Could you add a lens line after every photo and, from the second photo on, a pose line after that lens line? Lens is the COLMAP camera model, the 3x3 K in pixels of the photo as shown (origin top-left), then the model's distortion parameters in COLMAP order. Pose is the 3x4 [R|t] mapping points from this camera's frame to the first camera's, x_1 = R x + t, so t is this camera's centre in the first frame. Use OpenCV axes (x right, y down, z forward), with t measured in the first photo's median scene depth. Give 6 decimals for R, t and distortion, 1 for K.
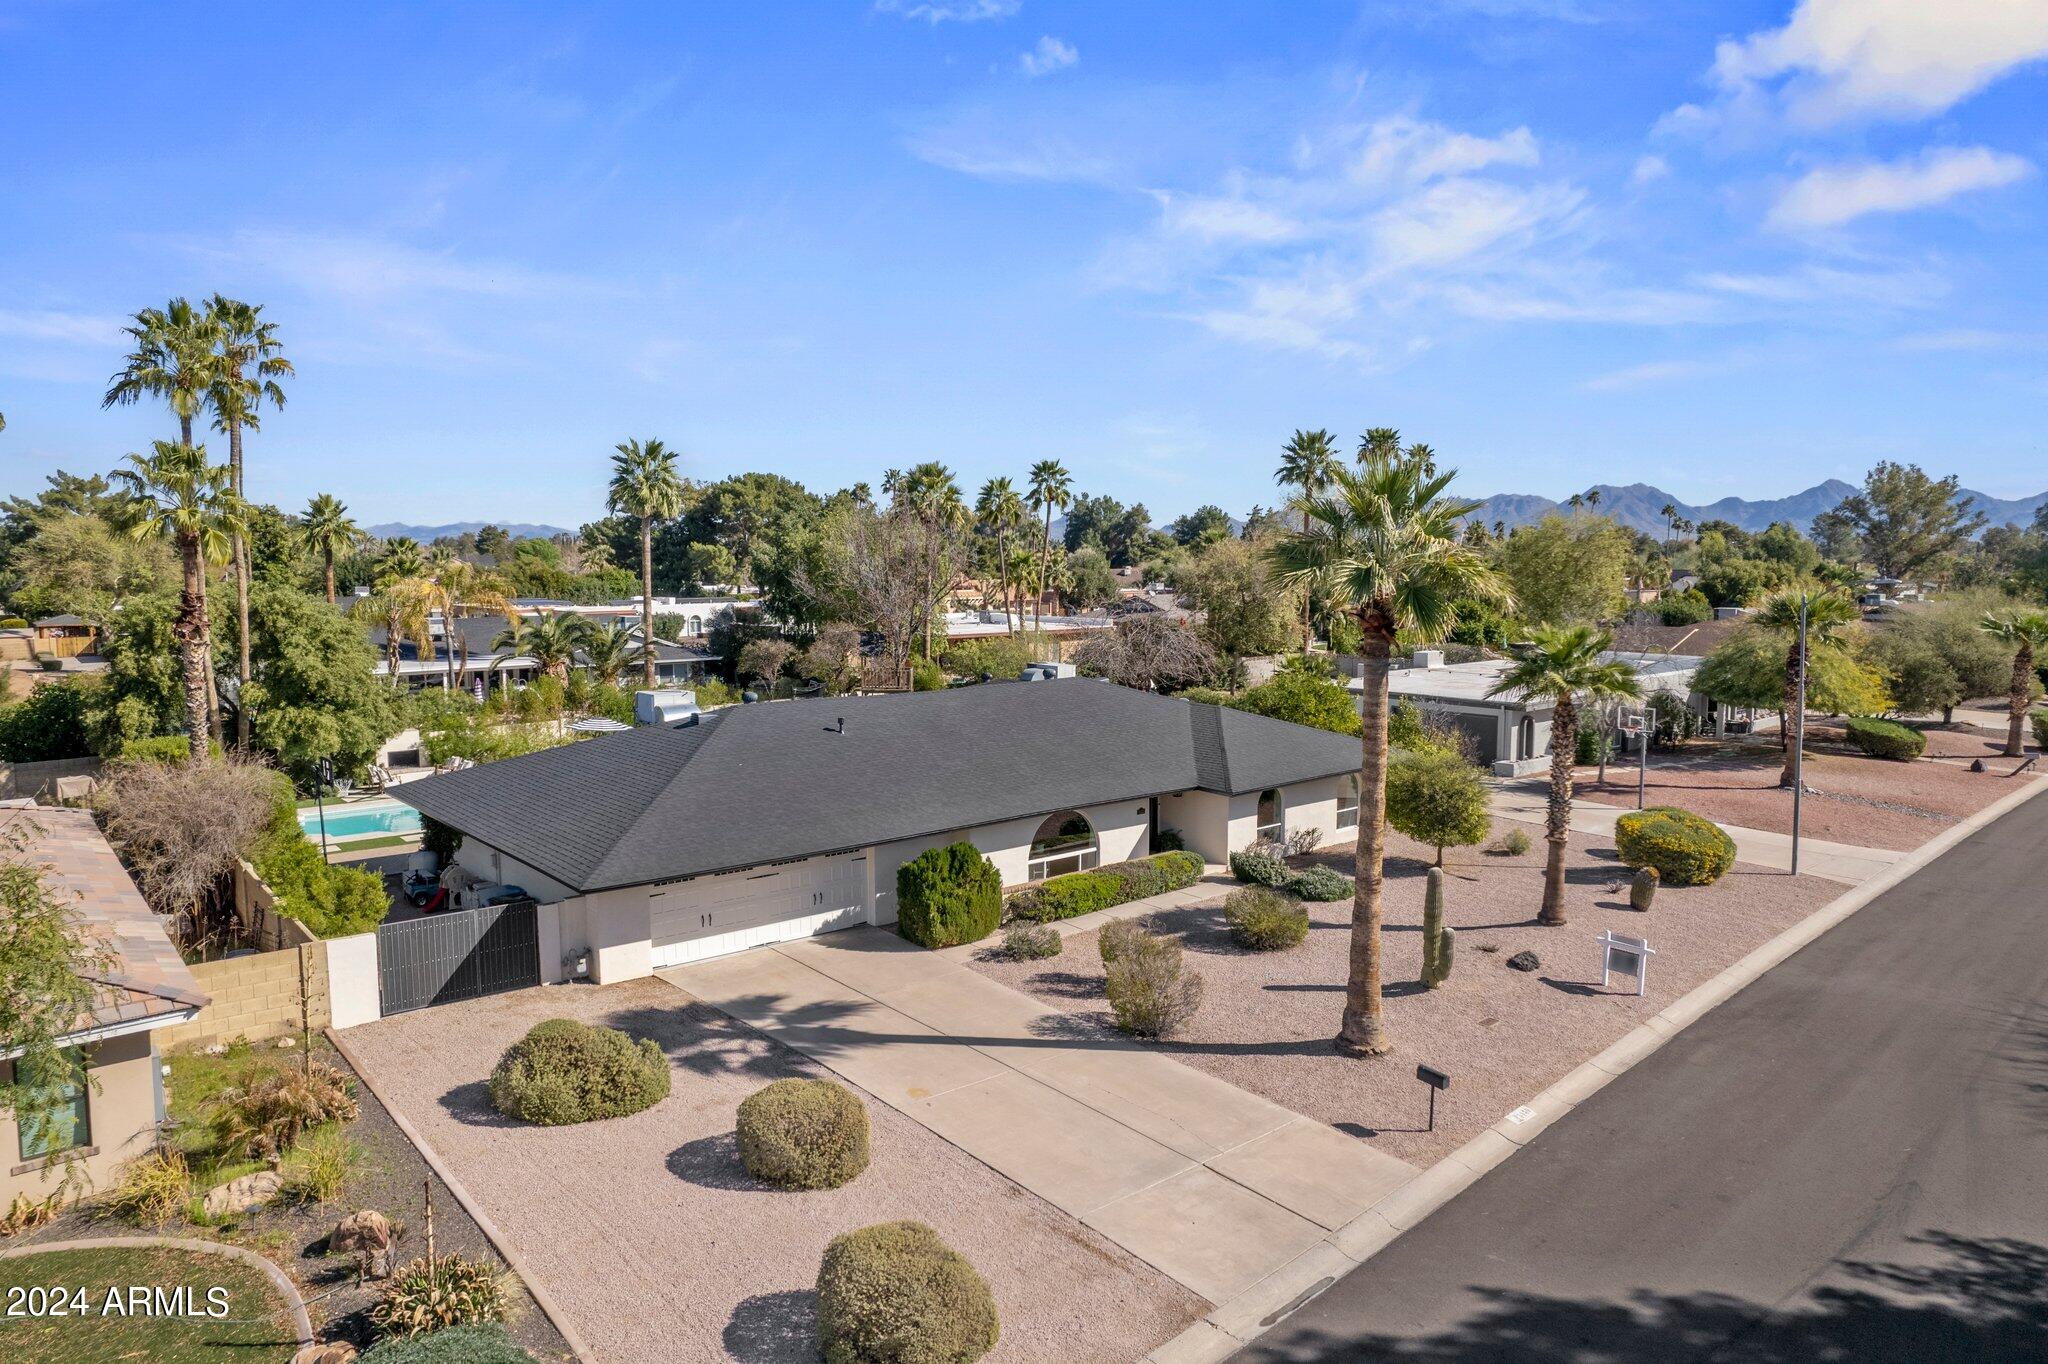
lens RADIAL K [[1299.4, 0, 1024.0], [0, 1299.4, 682.0], [0, 0, 1]] dist [-0.054188, 0.049752]
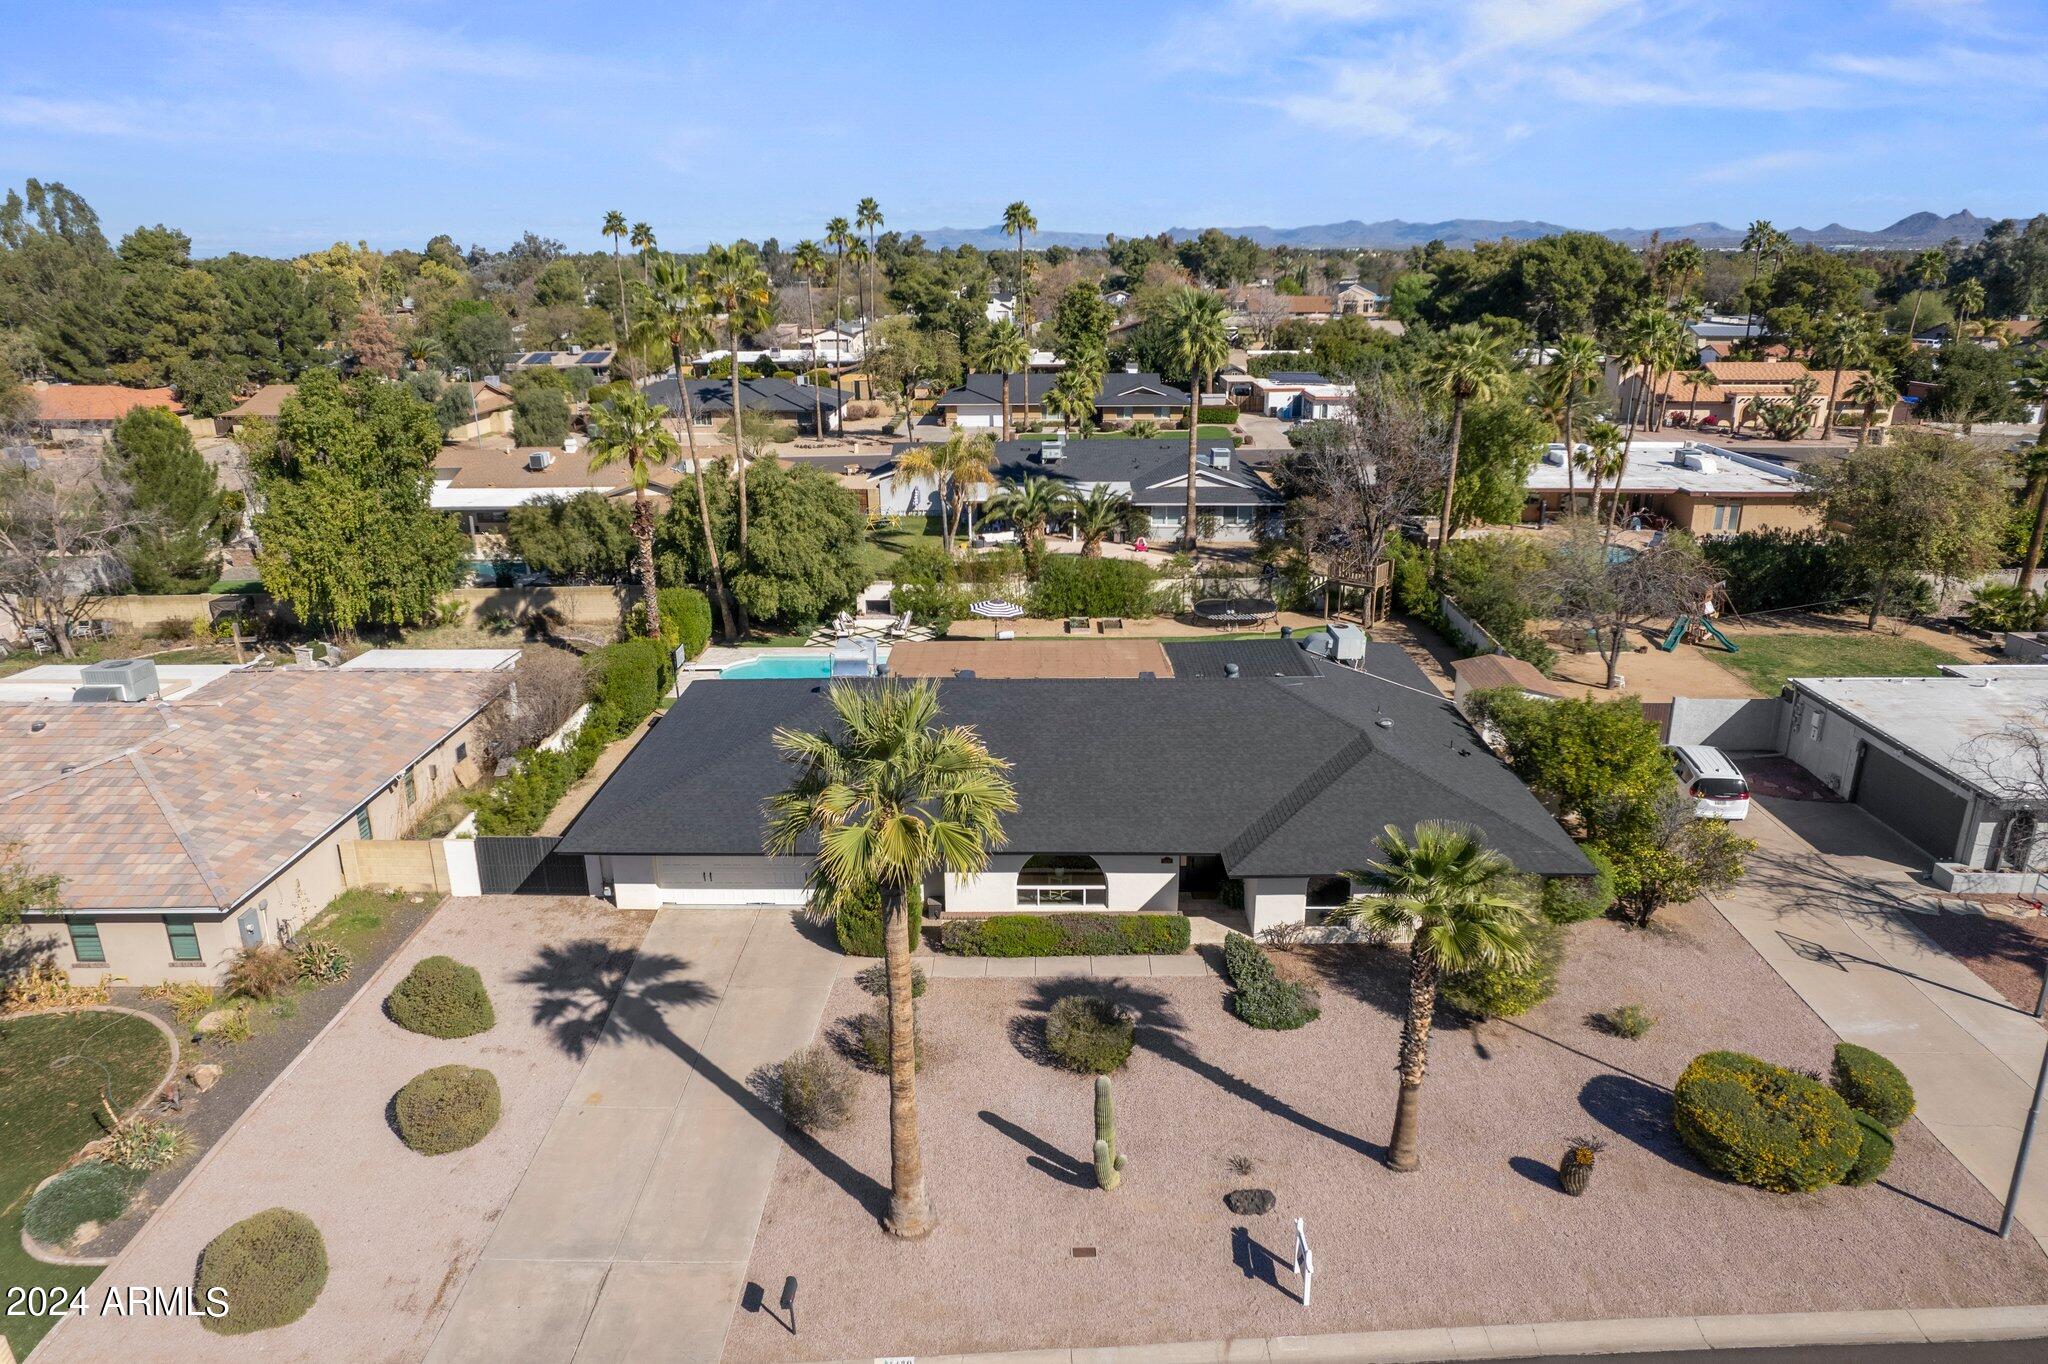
lens RADIAL K [[1299.4, 0, 1024.0], [0, 1299.4, 682.0], [0, 0, 1]] dist [-0.054188, 0.049752]
pose [[0.762953, 0.198643, -0.615178, 0.770774], [-0.060908, 0.969474, 0.237508, -0.336328], [0.643579, -0.143739, 0.751762, 0.305575]]
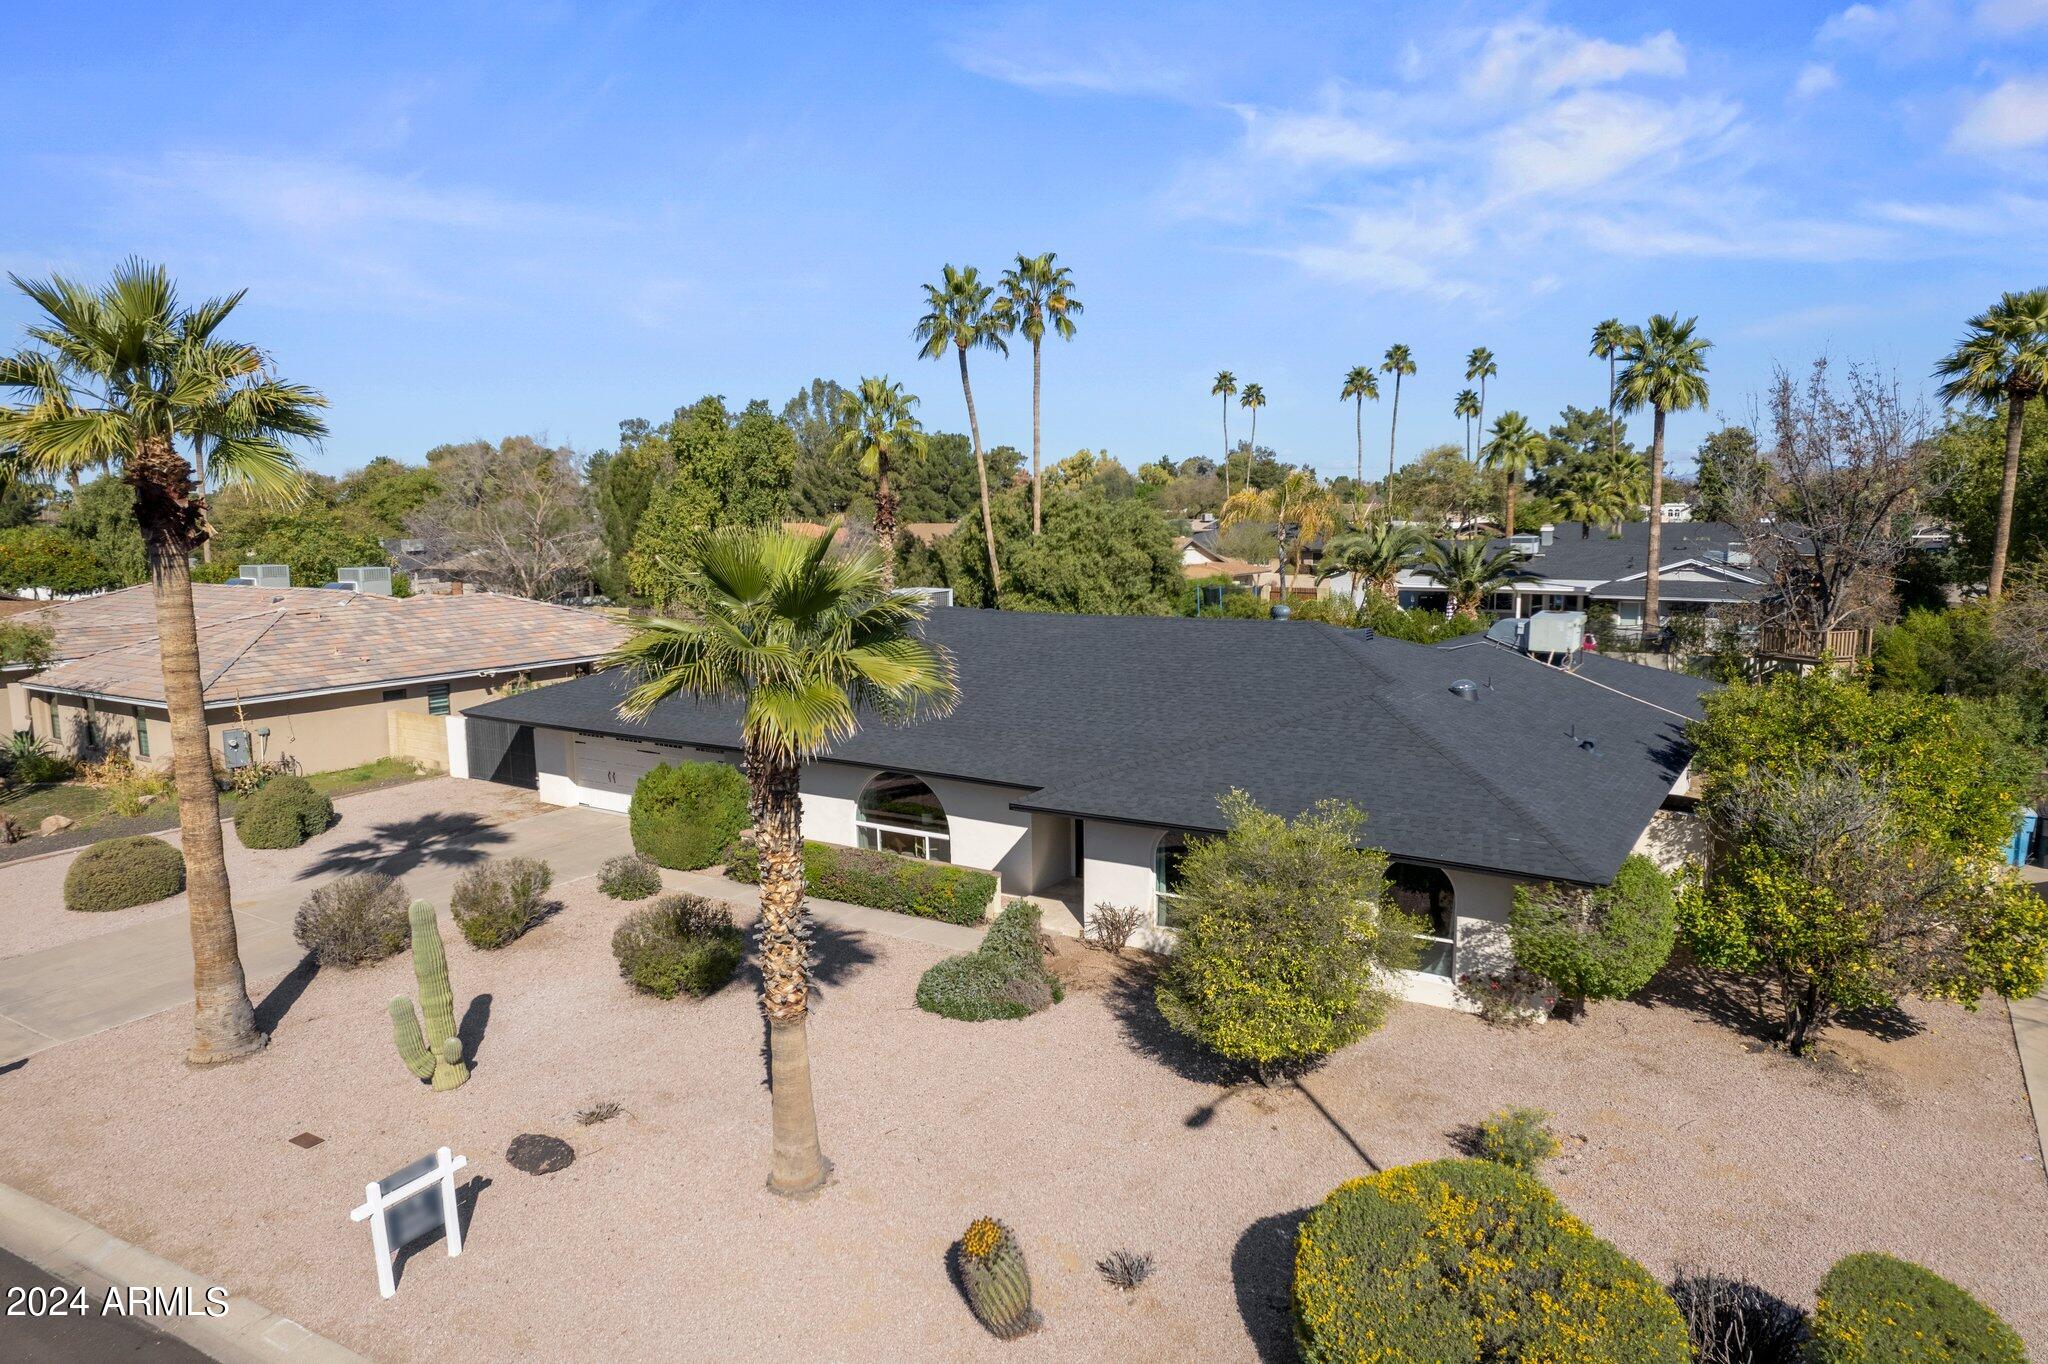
lens RADIAL K [[1299.4, 0, 1024.0], [0, 1299.4, 682.0], [0, 0, 1]] dist [-0.054188, 0.049752]
pose [[0.301976, 0.129884, -0.944426, 0.964569], [-0.088771, 0.990202, 0.107796, -0.051307], [0.949173, 0.051285, 0.310547, 1.058847]]
